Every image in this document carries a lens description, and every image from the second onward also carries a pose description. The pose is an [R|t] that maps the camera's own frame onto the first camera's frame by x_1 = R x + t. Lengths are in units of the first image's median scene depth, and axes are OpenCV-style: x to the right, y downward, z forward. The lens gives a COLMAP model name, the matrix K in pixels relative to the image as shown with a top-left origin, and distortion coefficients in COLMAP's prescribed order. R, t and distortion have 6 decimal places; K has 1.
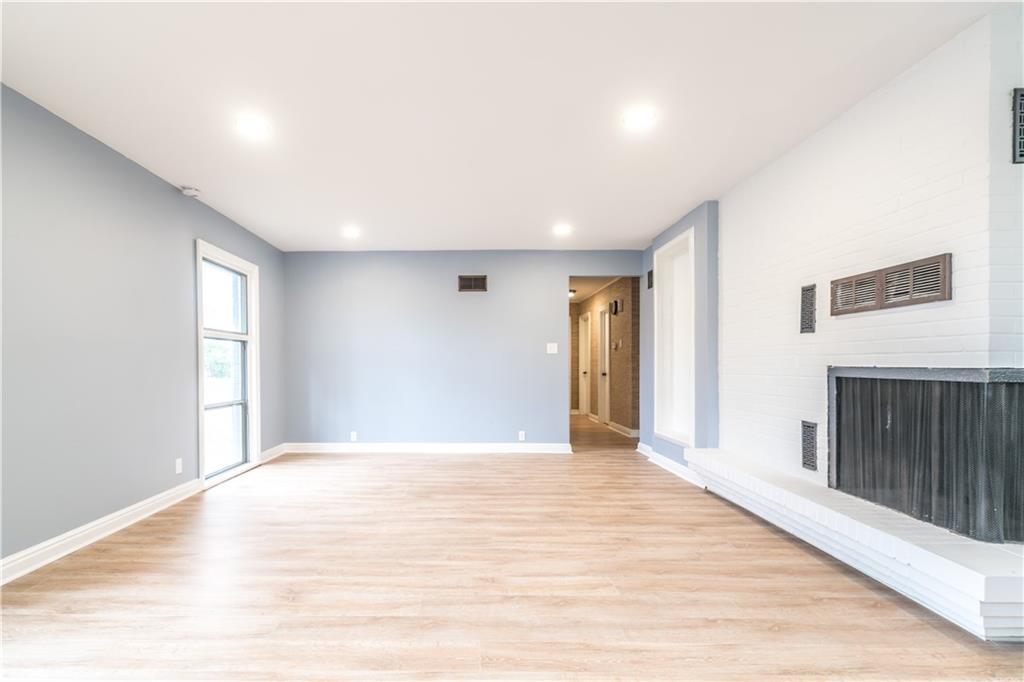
lens RADIAL K [[500.8, 0, 472.0], [0, 500.8, 367.5], [0, 0, 1]] dist [0.008280, 0.001665]
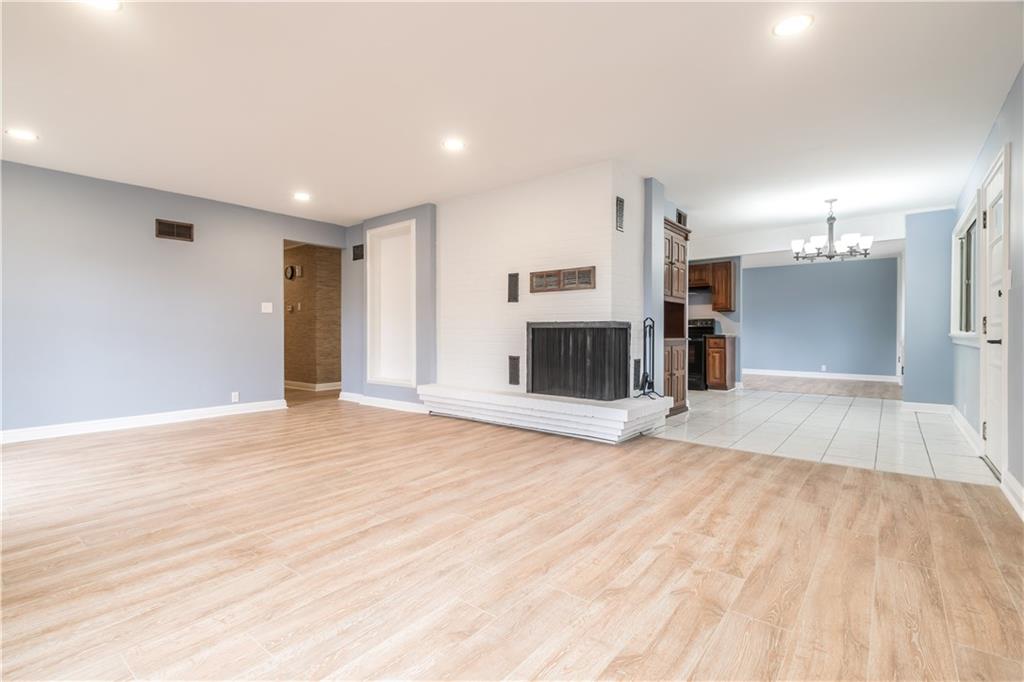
lens RADIAL K [[470.1, 0, 503.5], [0, 470.1, 336.0], [0, 0, 1]] dist [0.002864, 0.000133]
pose [[0.627727, -0.006704, 0.778405, -0.570544], [0.005725, 0.999976, 0.003995, 0.036783], [-0.778412, 0.001949, 0.627750, 0.056630]]
